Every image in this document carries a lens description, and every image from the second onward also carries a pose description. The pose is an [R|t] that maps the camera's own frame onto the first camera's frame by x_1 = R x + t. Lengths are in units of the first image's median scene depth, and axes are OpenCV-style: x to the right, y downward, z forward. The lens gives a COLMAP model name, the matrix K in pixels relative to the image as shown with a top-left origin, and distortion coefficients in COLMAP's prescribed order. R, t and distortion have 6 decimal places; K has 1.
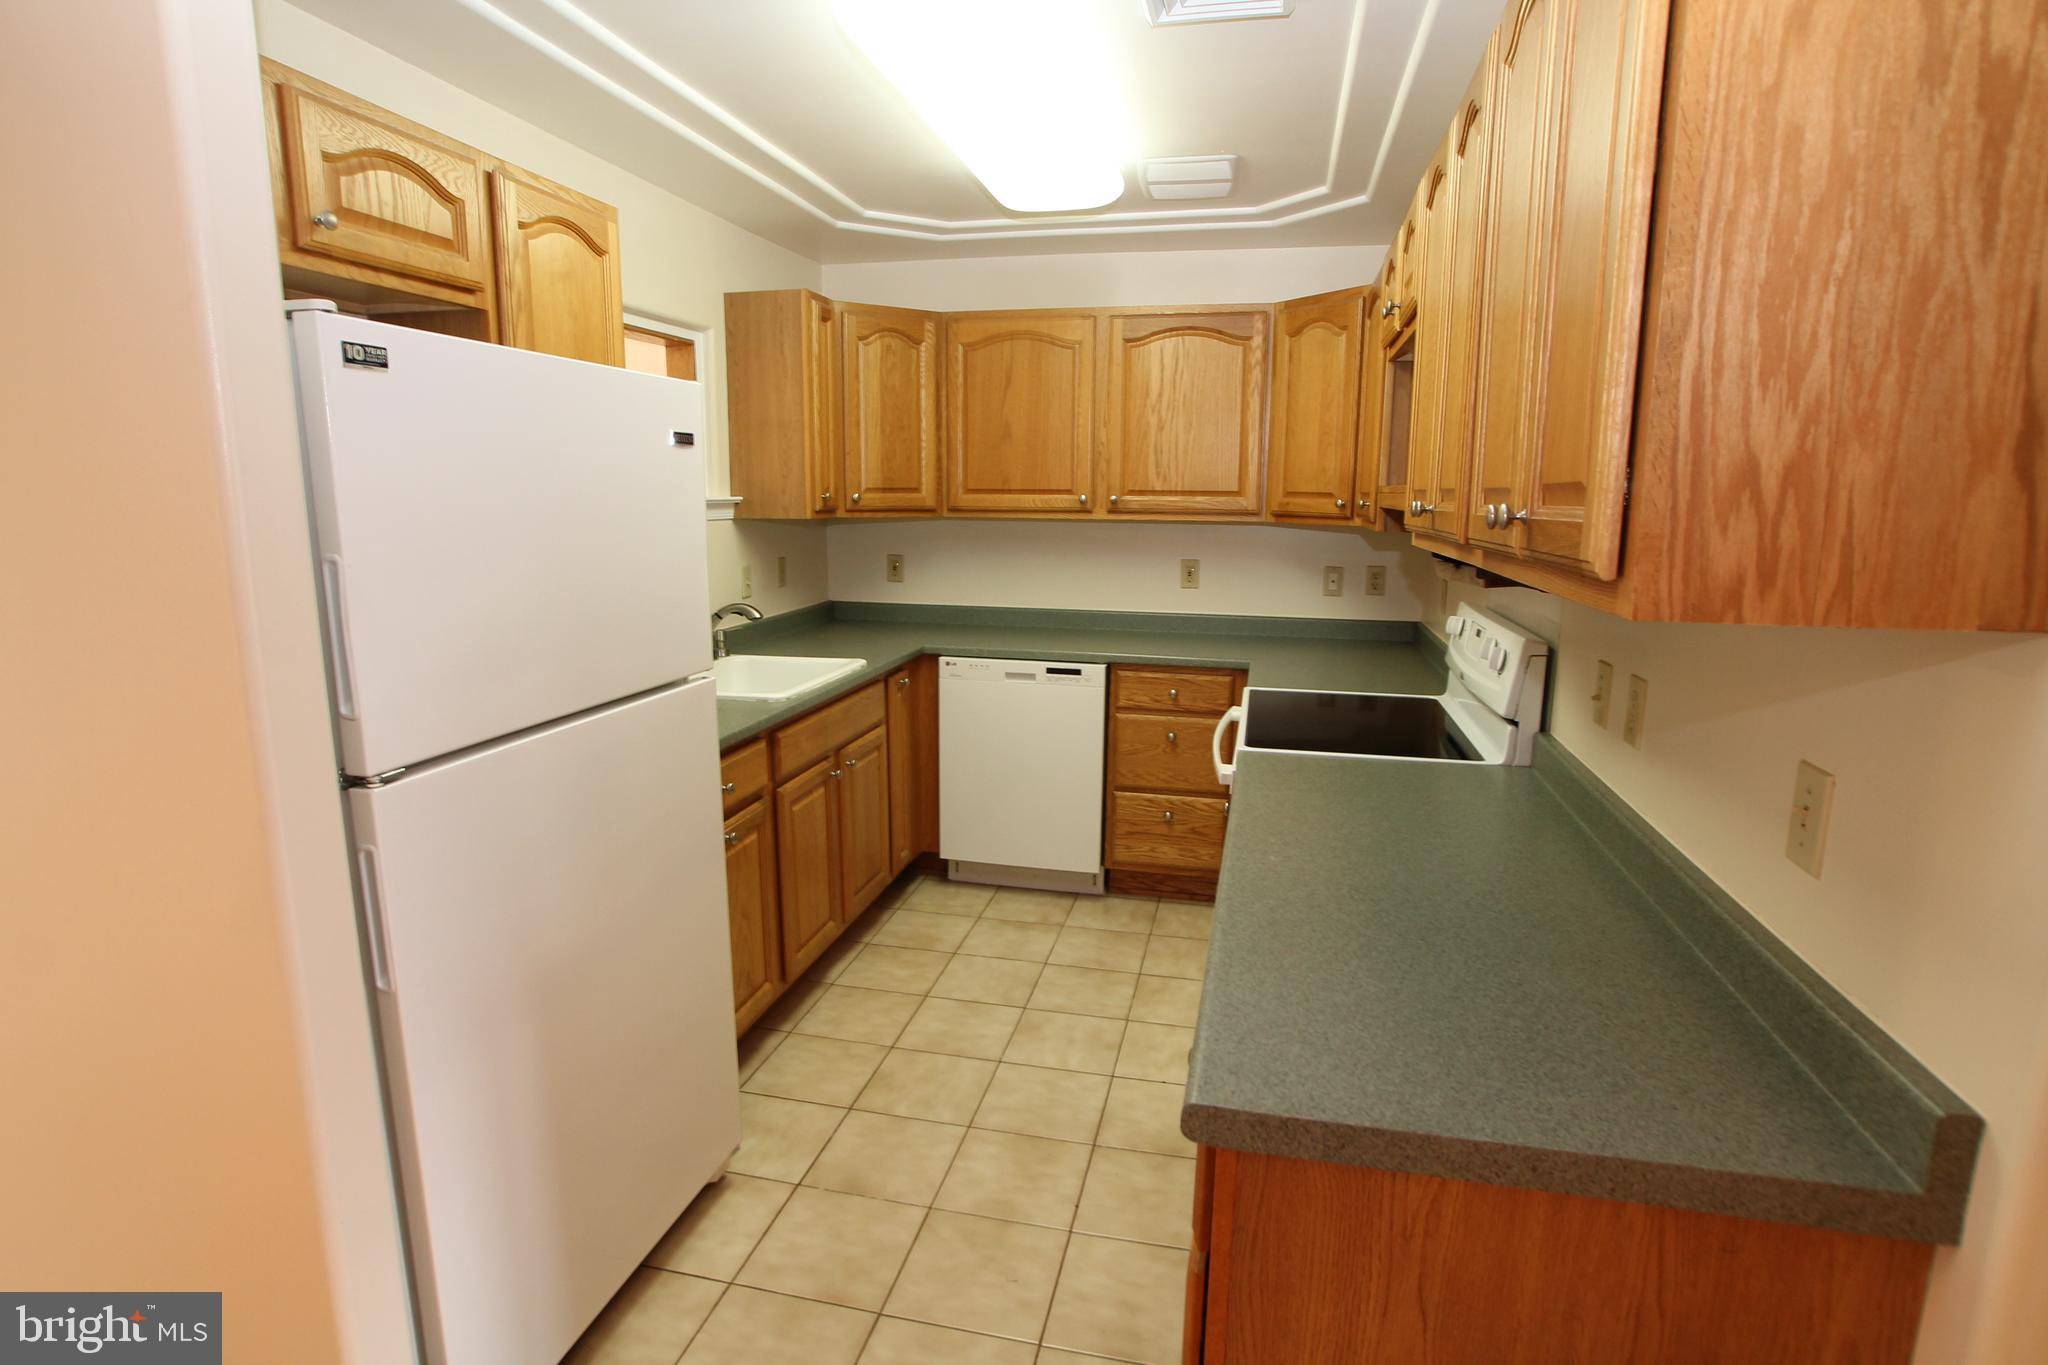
lens RADIAL K [[1046.2, 0, 1018.0], [0, 1046.2, 679.2], [0, 0, 1]] dist [-0.055711, 0.022340]
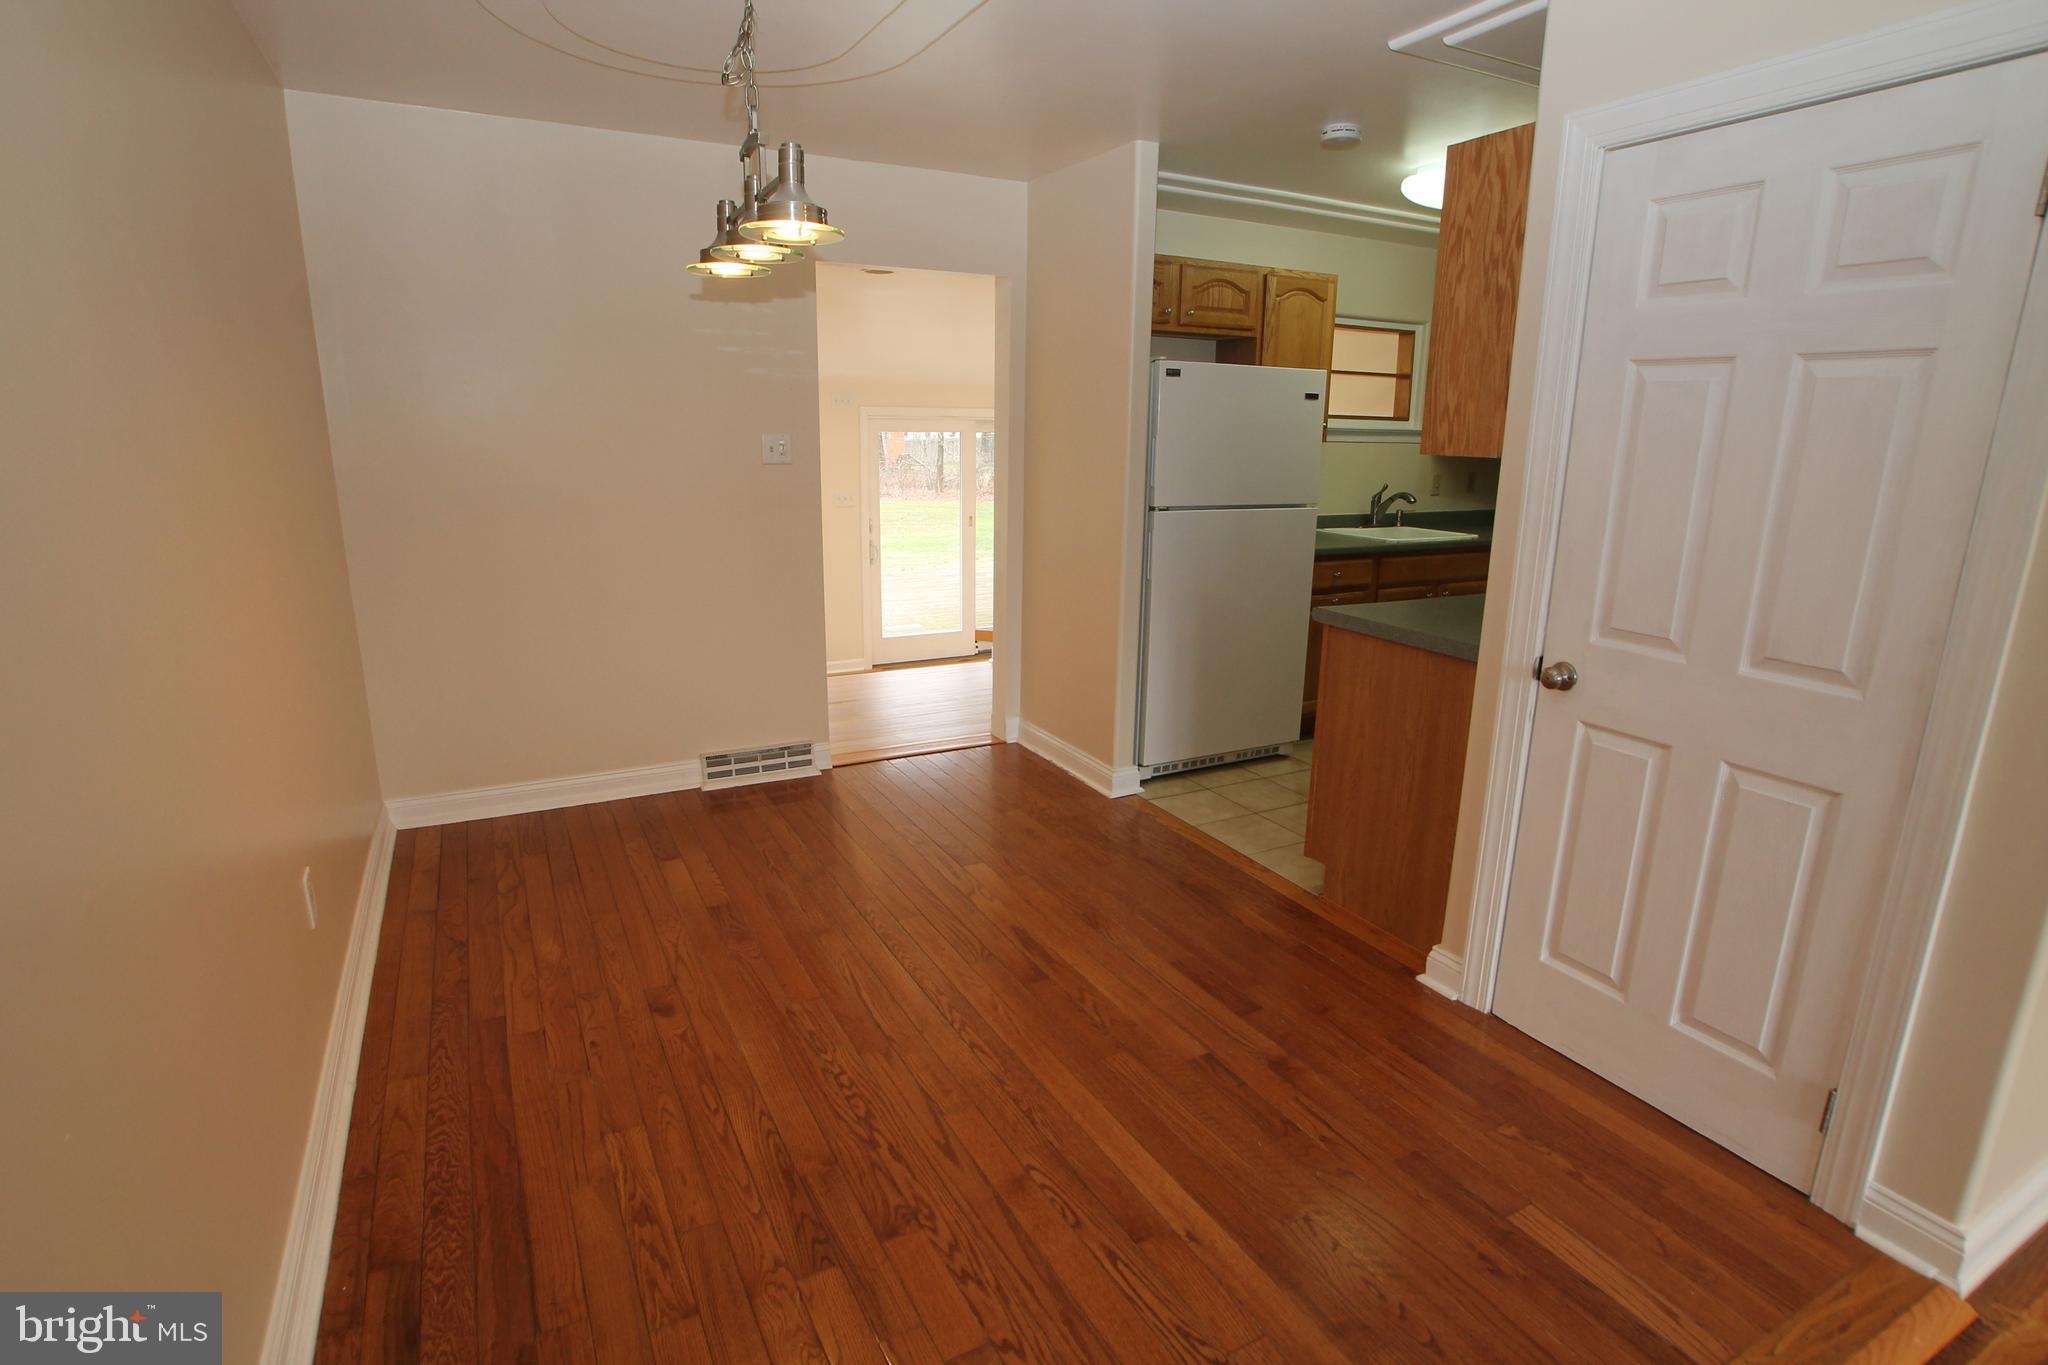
lens RADIAL K [[1046.2, 0, 1036.9], [0, 1046.2, 682.5], [0, 0, 1]] dist [-0.055711, 0.022340]
pose [[0.665830, 0.186355, -0.722456, 0.995157], [-0.145852, 0.982133, 0.118918, 0.190998], [0.731709, 0.026192, 0.681114, -0.923352]]
